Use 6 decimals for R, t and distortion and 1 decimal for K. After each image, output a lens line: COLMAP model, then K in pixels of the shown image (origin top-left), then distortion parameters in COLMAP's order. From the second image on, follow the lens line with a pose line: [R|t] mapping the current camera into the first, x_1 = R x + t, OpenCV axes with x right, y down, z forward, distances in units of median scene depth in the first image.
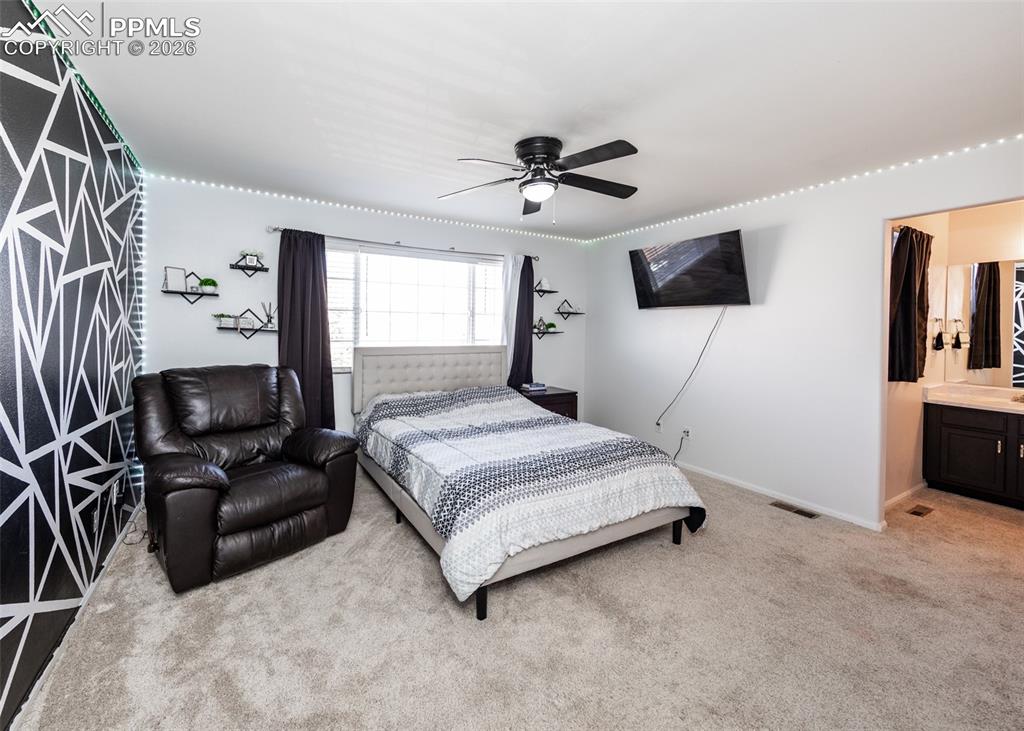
lens RADIAL K [[423.0, 0, 512.3], [0, 423.0, 332.2], [0, 0, 1]] dist [0.000828, 0.000183]
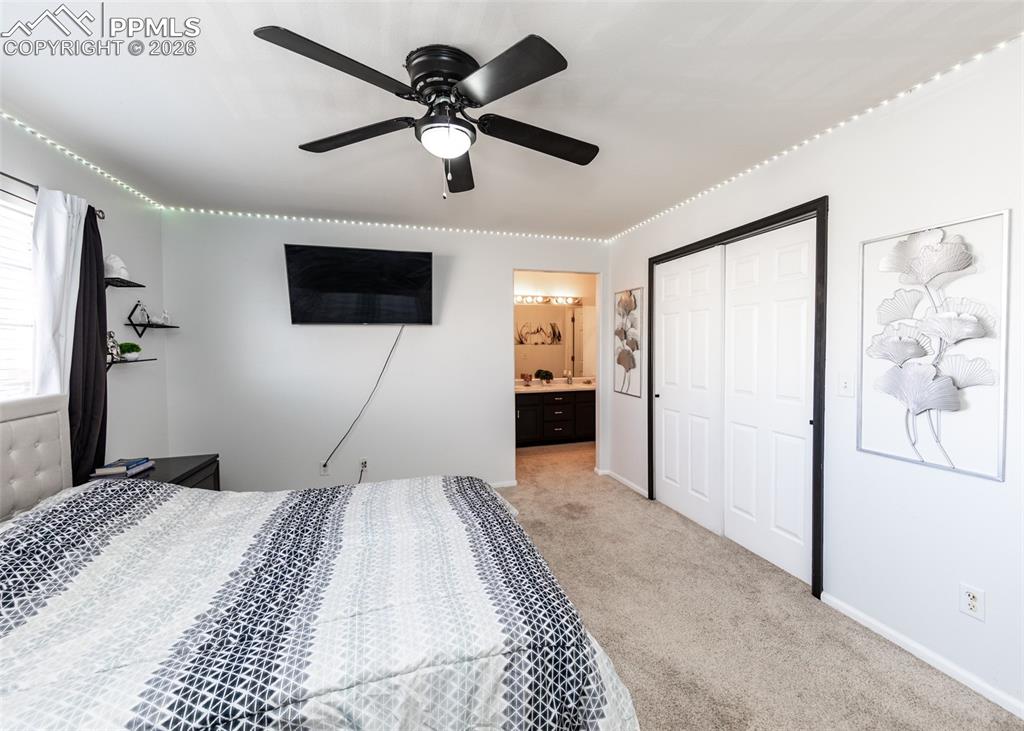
lens RADIAL K [[409.6, 0, 512.0], [0, 409.6, 365.5], [0, 0, 1]] dist [0.000211, -0.000030]
pose [[0.253272, -0.061994, 0.965407, -0.372344], [0.020495, 0.998064, 0.058714, -0.018367], [-0.967178, 0.004916, 0.254052, 0.518209]]
